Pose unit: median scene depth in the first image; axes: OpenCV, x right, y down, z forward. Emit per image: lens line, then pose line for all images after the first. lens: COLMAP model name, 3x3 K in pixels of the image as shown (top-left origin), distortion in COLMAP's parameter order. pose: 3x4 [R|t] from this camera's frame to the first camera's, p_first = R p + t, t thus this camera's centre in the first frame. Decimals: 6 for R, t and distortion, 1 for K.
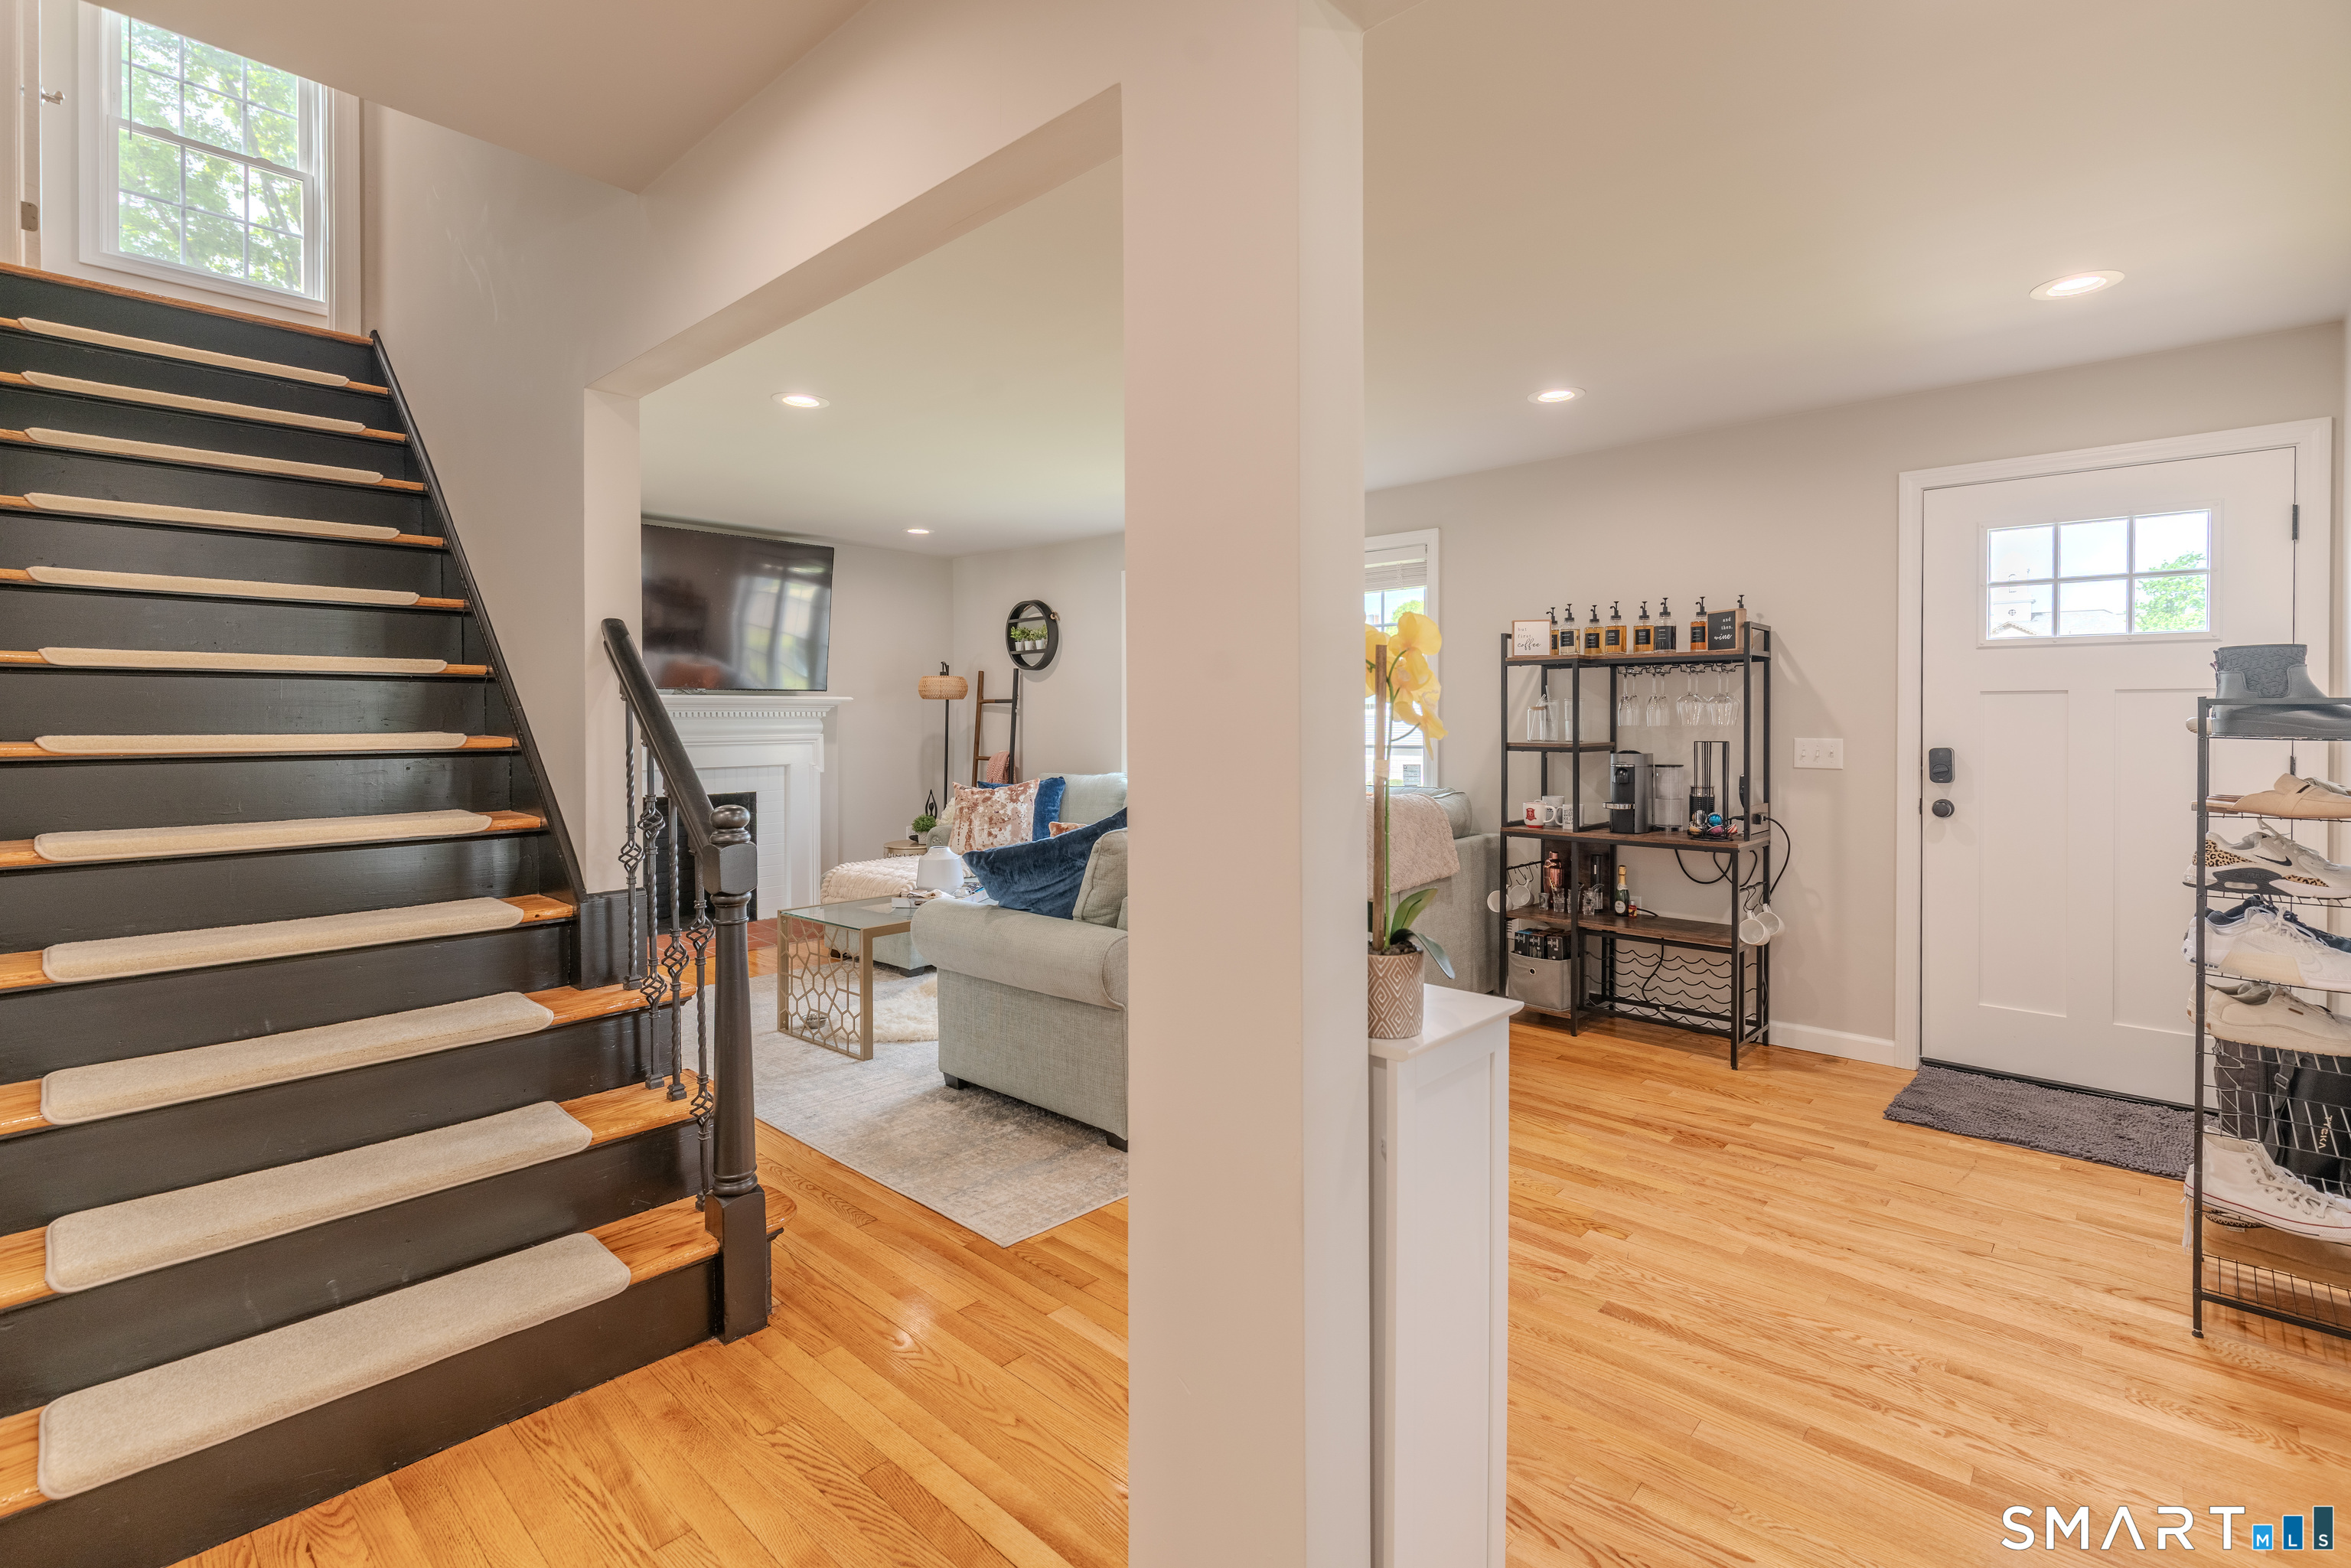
lens RADIAL K [[1091.1, 0, 1161.7], [0, 1091.1, 707.6], [0, 0, 1]] dist [0.002062, 0.000796]
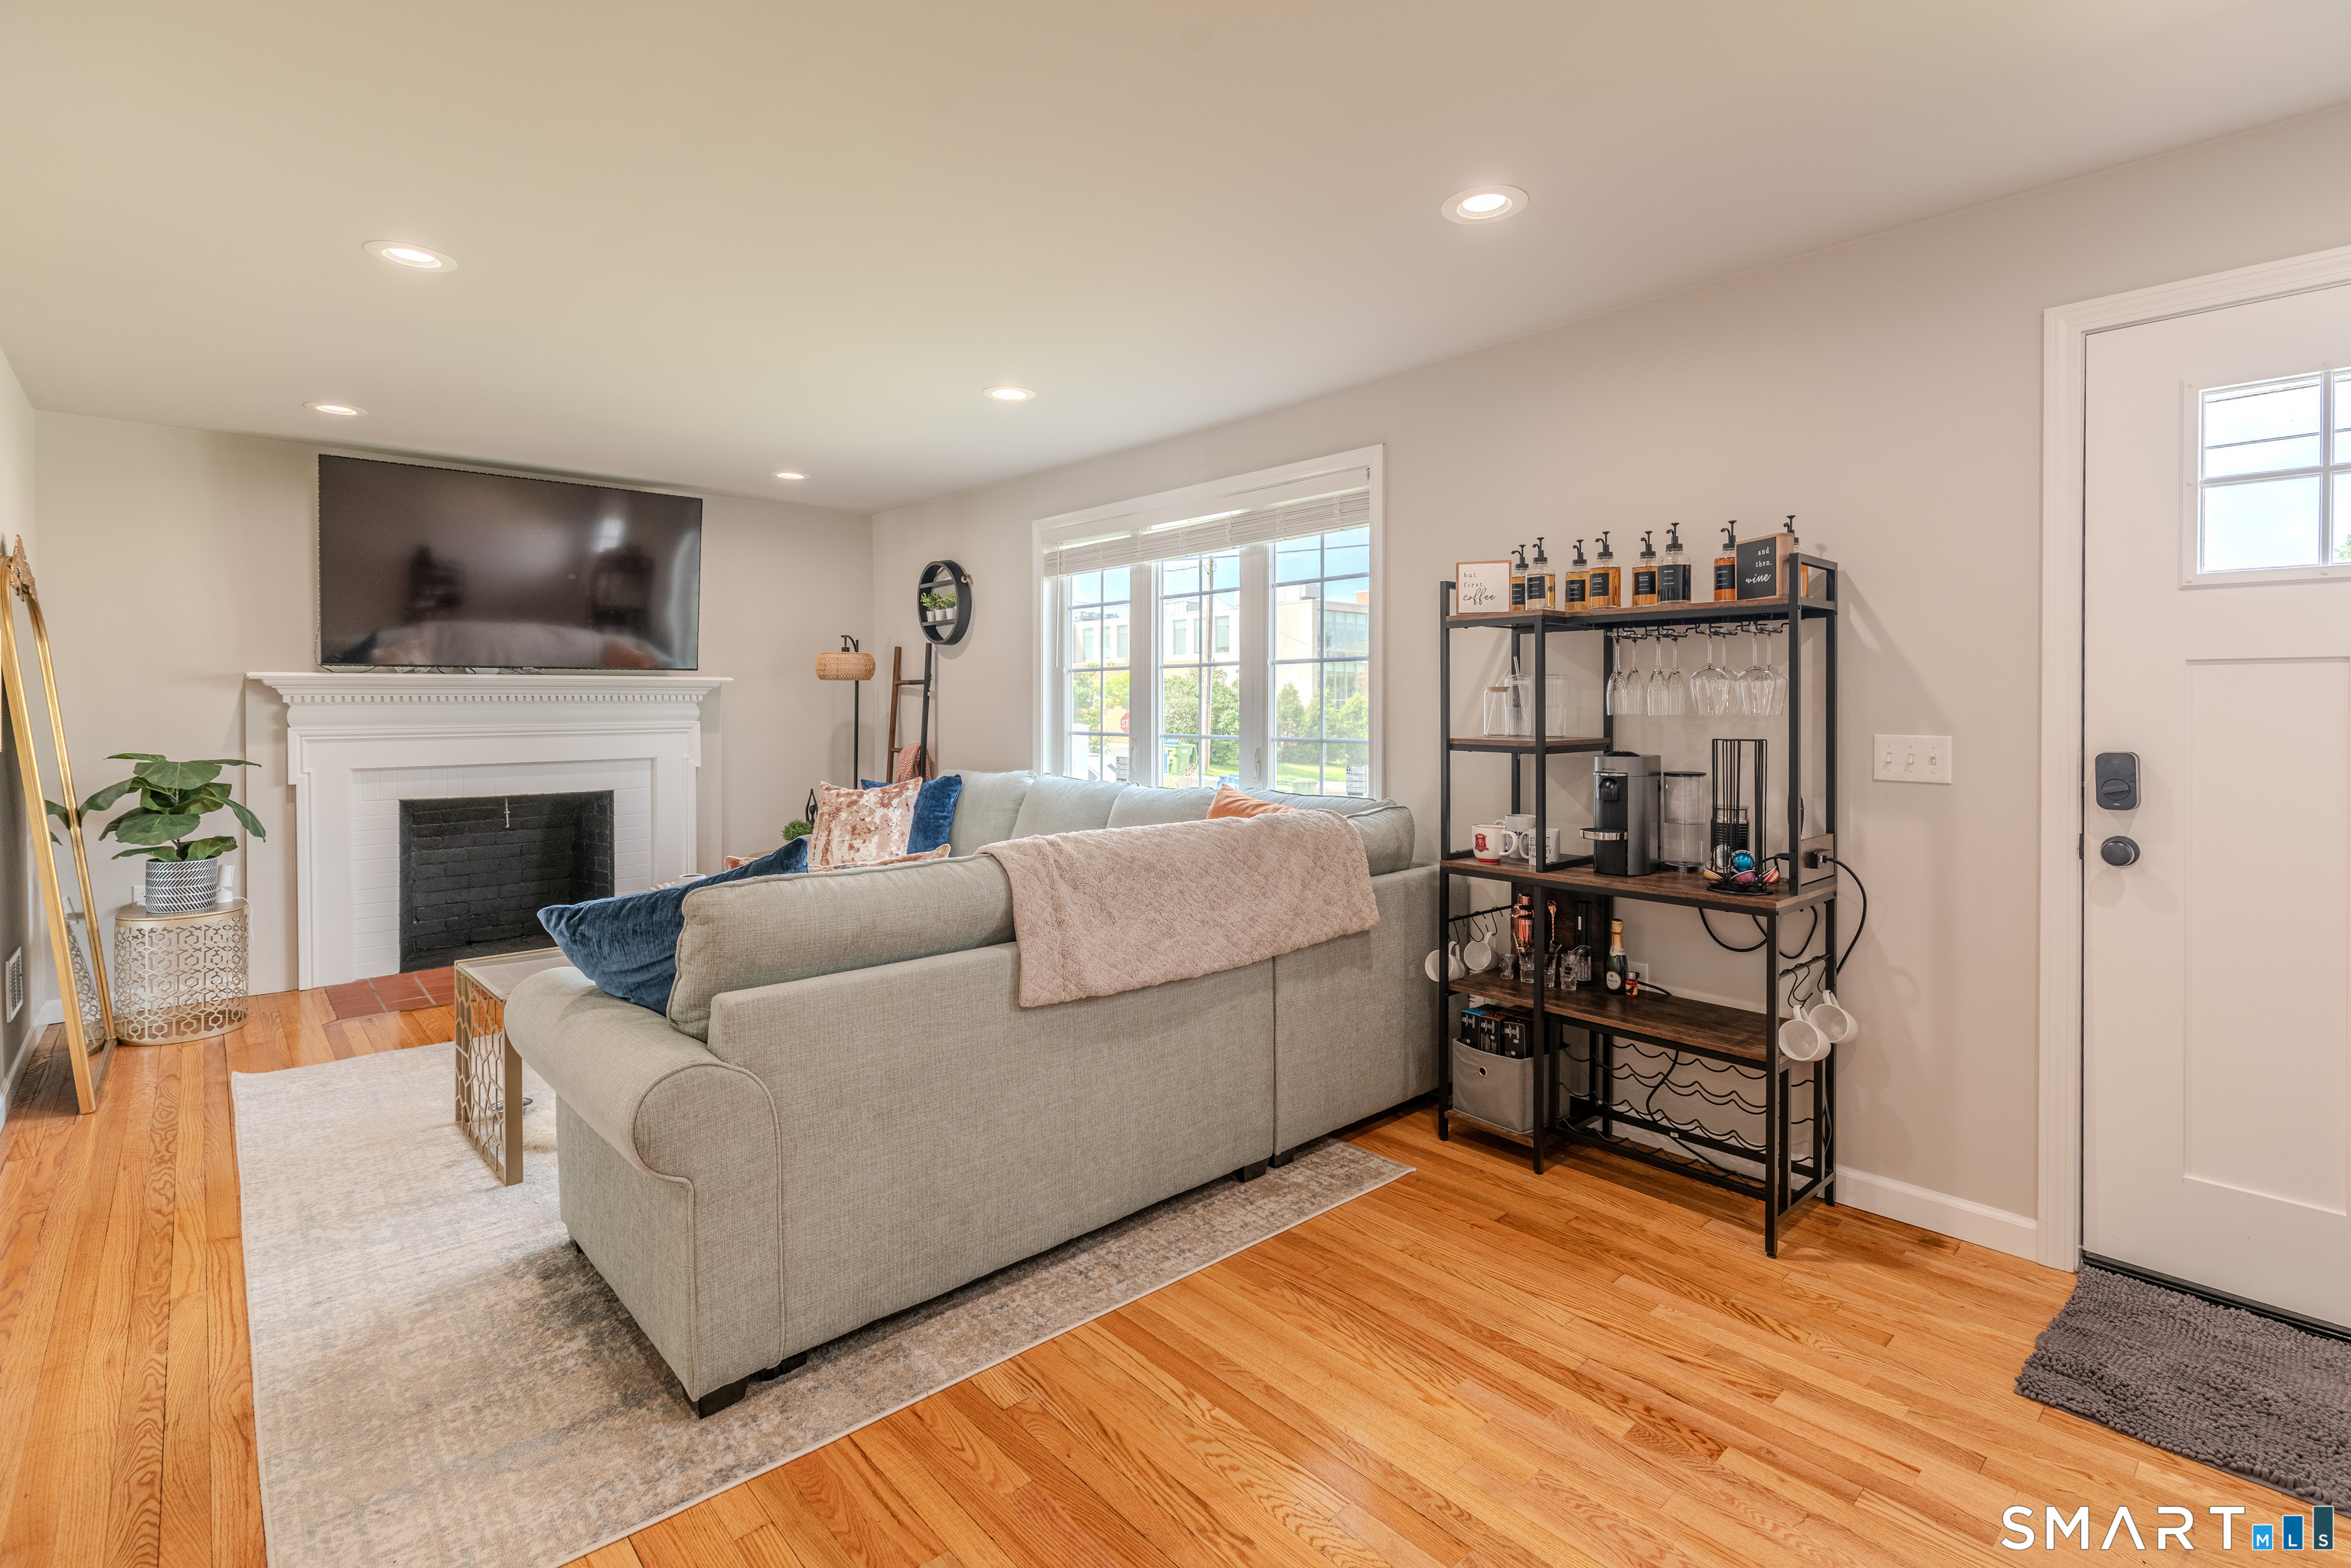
lens RADIAL K [[1098.2, 0, 1181.9], [0, 1098.2, 691.4], [0, 0, 1]] dist [0.002658, 0.000175]
pose [[0.997110, -0.000766, -0.075968, 0.213493], [0.000791, 1.000000, 0.000311, 0.001890], [0.075967, -0.000370, 0.997110, 0.309894]]
